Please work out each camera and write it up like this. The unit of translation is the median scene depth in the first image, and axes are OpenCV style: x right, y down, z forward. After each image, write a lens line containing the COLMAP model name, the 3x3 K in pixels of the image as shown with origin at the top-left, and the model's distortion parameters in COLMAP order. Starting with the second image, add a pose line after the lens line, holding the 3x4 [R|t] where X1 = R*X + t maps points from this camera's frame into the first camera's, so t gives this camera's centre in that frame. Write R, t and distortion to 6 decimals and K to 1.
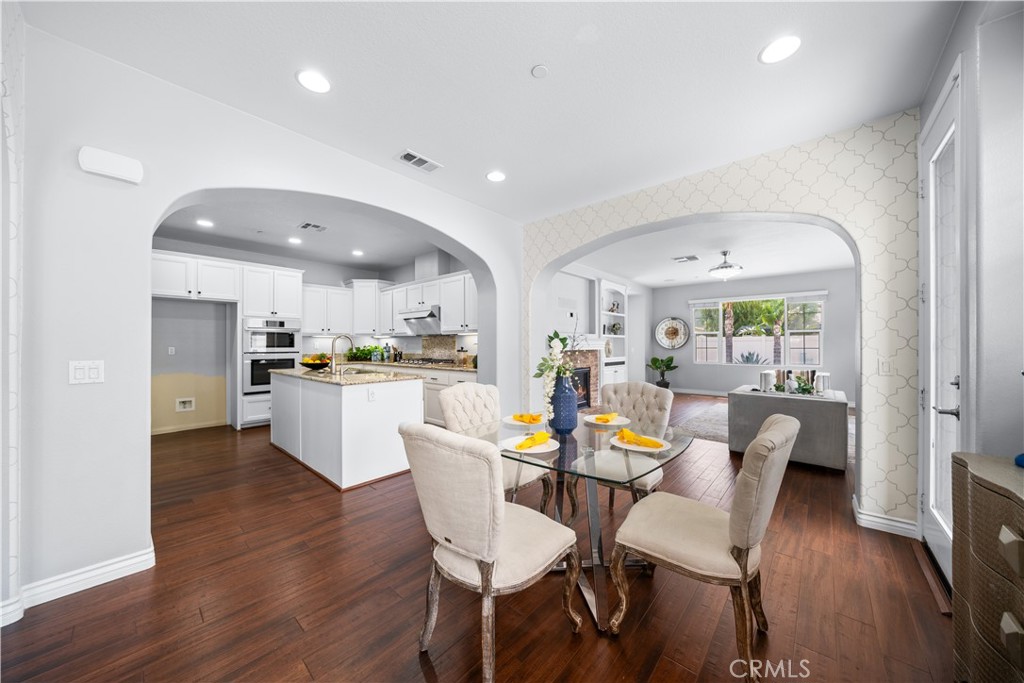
lens RADIAL K [[350.2, 0, 511.5], [0, 350.2, 346.3], [0, 0, 1]] dist [-0.005912, -0.000153]
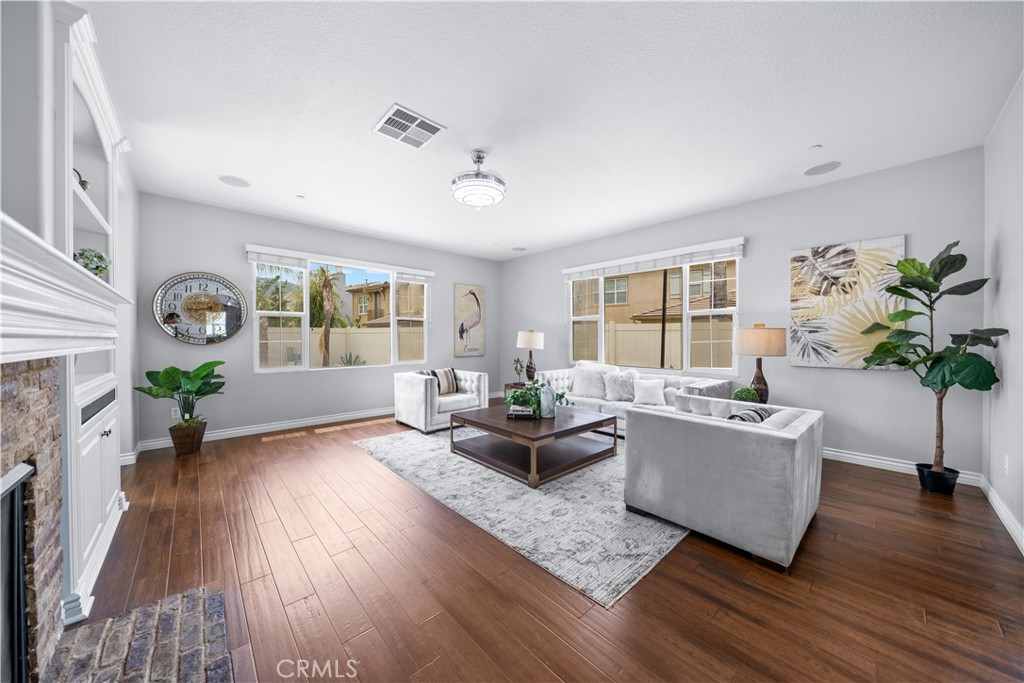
lens RADIAL K [[350.2, 0, 505.6], [0, 350.2, 343.4], [0, 0, 1]] dist [-0.005912, -0.000153]
pose [[0.115223, -0.009796, 0.993291, 0.102652], [-0.007154, 0.999917, 0.010692, -0.000071], [-0.993314, -0.008338, 0.115143, 0.818783]]
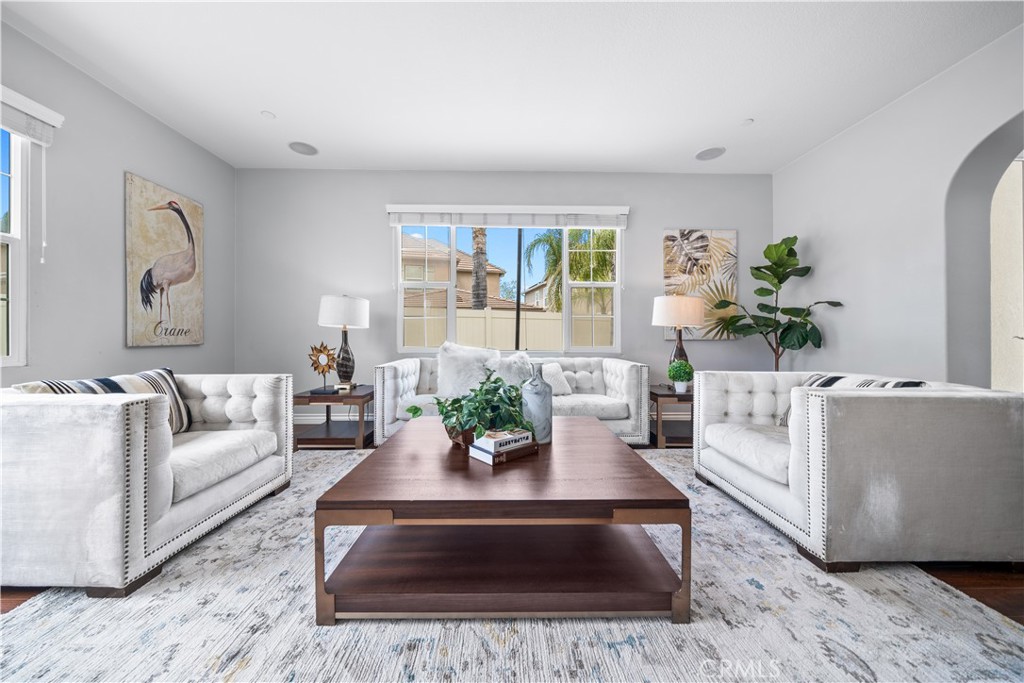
lens RADIAL K [[350.2, 0, 508.5], [0, 350.2, 338.0], [0, 0, 1]] dist [-0.005912, -0.000153]
pose [[-0.674187, 0.001382, 0.738560, 0.467675], [-0.002668, 0.999987, -0.004307, 0.040331], [-0.738556, -0.004874, -0.674174, 1.022185]]
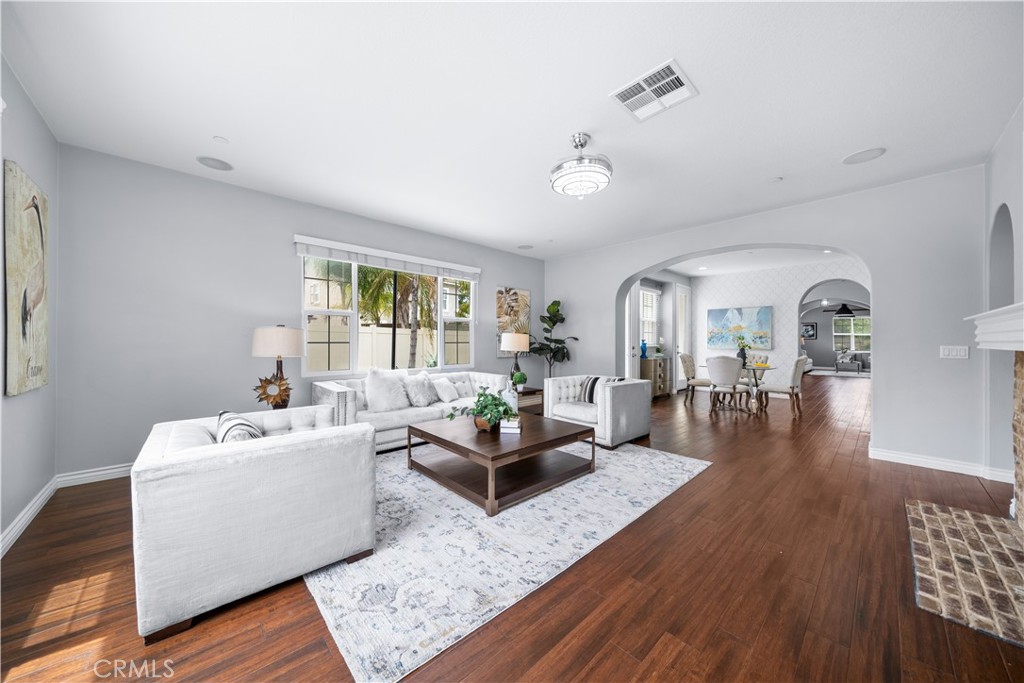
lens RADIAL K [[350.2, 0, 508.3], [0, 350.2, 342.5], [0, 0, 1]] dist [-0.005912, -0.000153]
pose [[-0.995253, -0.001648, 0.097313, 0.611493], [-0.001913, 0.999995, -0.002625, 0.002233], [-0.097308, -0.002799, -0.995250, 1.342262]]
